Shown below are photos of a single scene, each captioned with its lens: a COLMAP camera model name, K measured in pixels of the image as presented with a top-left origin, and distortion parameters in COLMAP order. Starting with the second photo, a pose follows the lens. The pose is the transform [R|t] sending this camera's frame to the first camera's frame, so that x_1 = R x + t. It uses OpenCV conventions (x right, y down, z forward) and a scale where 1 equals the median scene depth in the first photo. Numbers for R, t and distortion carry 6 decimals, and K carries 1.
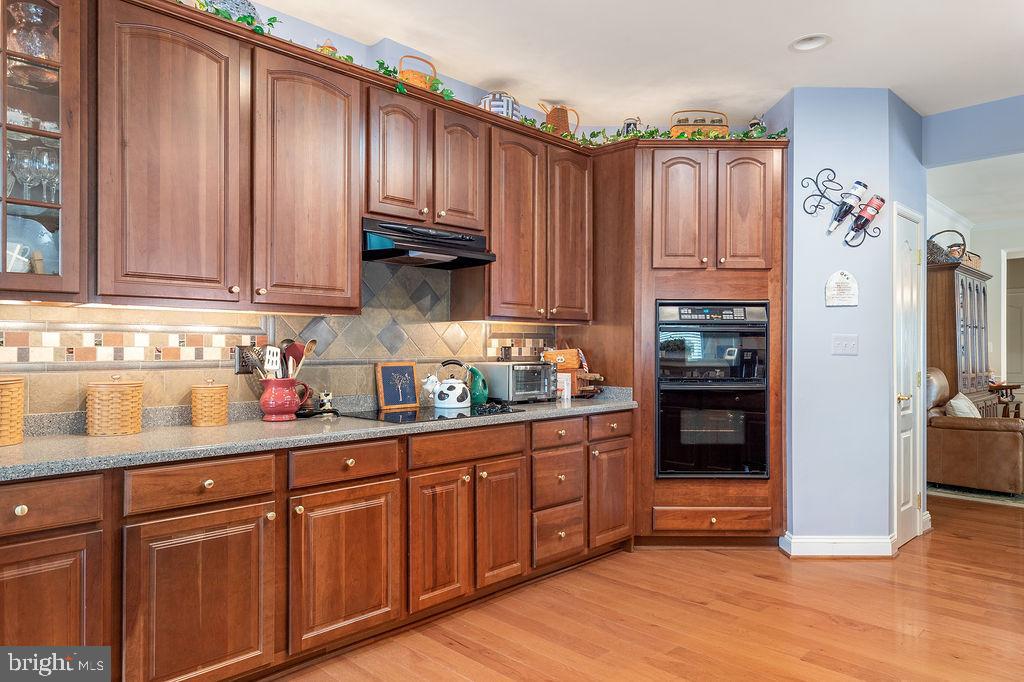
lens RADIAL K [[721.6, 0, 503.6], [0, 721.6, 342.6], [0, 0, 1]] dist [0.078013, 0.002793]
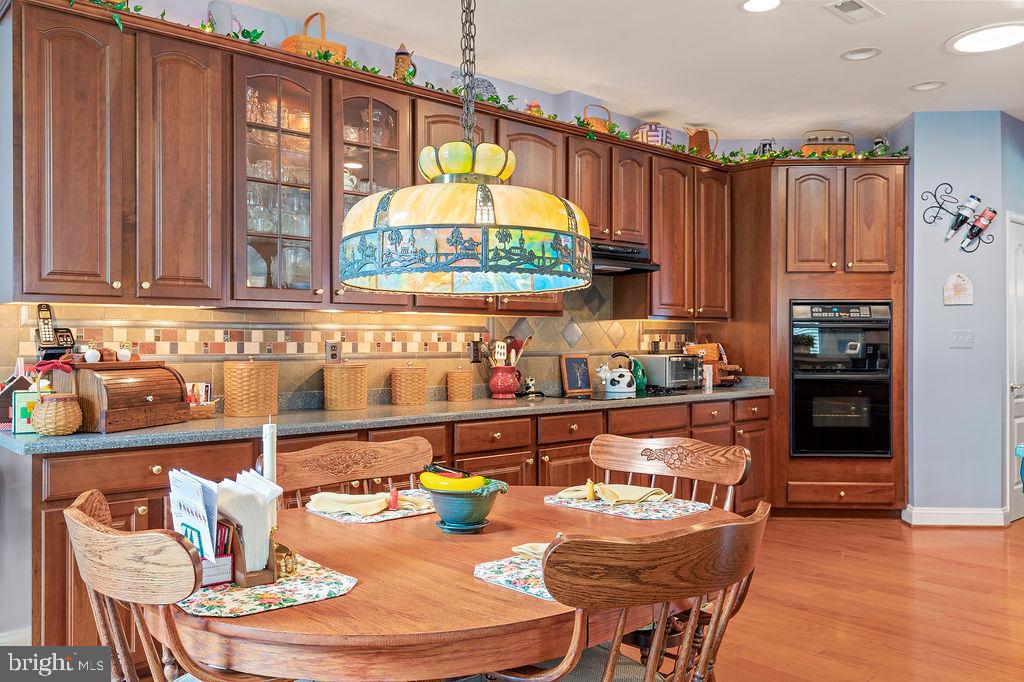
lens RADIAL K [[870.9, 0, 518.6], [0, 870.9, 340.2], [0, 0, 1]] dist [0.082906, -0.011415]
pose [[0.998941, -0.002345, -0.045957, -0.159926], [0.002508, 0.999991, 0.003489, -0.001704], [0.045948, -0.003600, 0.998937, -0.415736]]
